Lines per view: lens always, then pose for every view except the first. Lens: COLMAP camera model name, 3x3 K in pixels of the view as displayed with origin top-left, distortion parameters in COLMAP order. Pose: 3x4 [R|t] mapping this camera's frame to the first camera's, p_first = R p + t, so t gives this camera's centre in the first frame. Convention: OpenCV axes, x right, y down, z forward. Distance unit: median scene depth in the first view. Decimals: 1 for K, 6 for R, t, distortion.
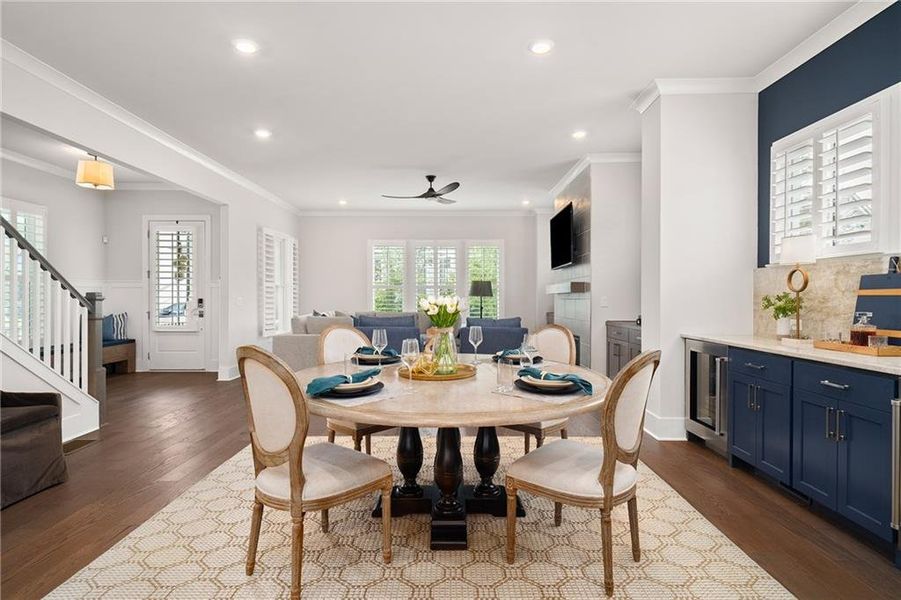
lens RADIAL K [[479.1, 0, 455.0], [0, 479.1, 298.6], [0, 0, 1]] dist [0.000995, -0.000989]
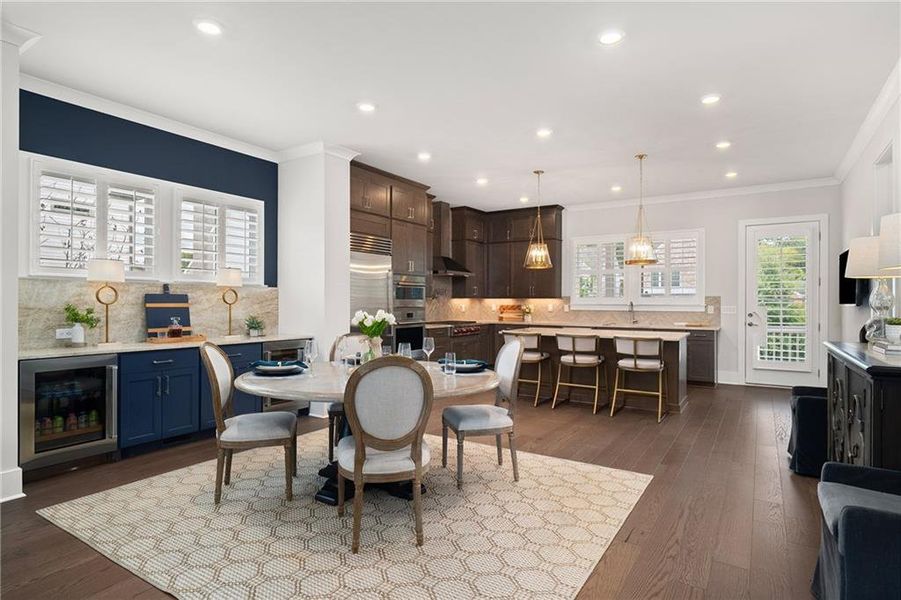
lens RADIAL K [[479.1, 0, 451.8], [0, 479.1, 303.6], [0, 0, 1]] dist [0.000995, -0.000989]
pose [[-0.833445, 0.001837, 0.552599, -0.592983], [0.004586, 0.999983, 0.003593, -0.014483], [-0.552583, 0.005528, -0.833439, 1.299679]]
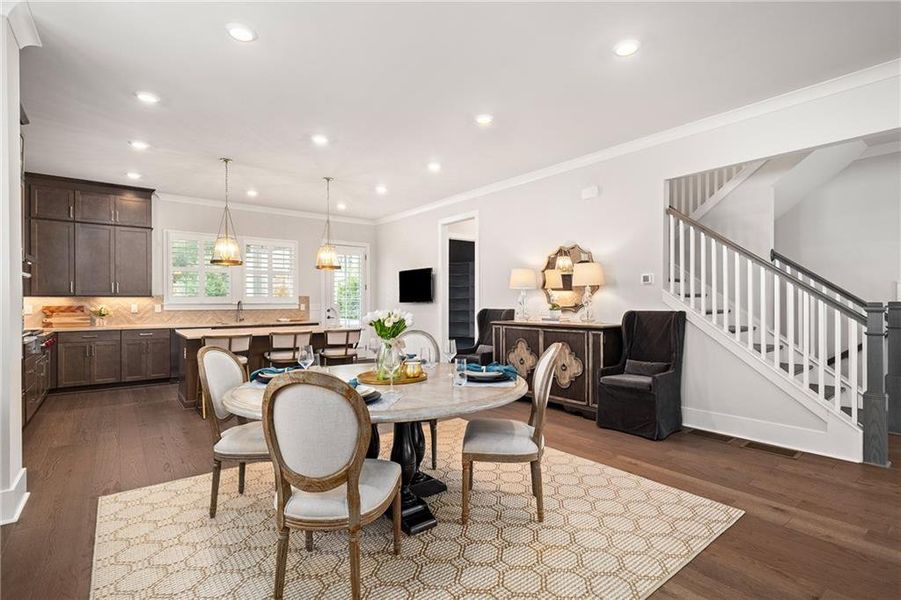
lens RADIAL K [[428.3, 0, 450.7], [0, 428.3, 297.8], [0, 0, 1]] dist [0.000641, -0.000649]
pose [[-0.797001, 0.002993, -0.603971, 0.309372], [0.004623, 0.999989, -0.001146, -0.018758], [0.603960, -0.003706, -0.797006, 1.276759]]
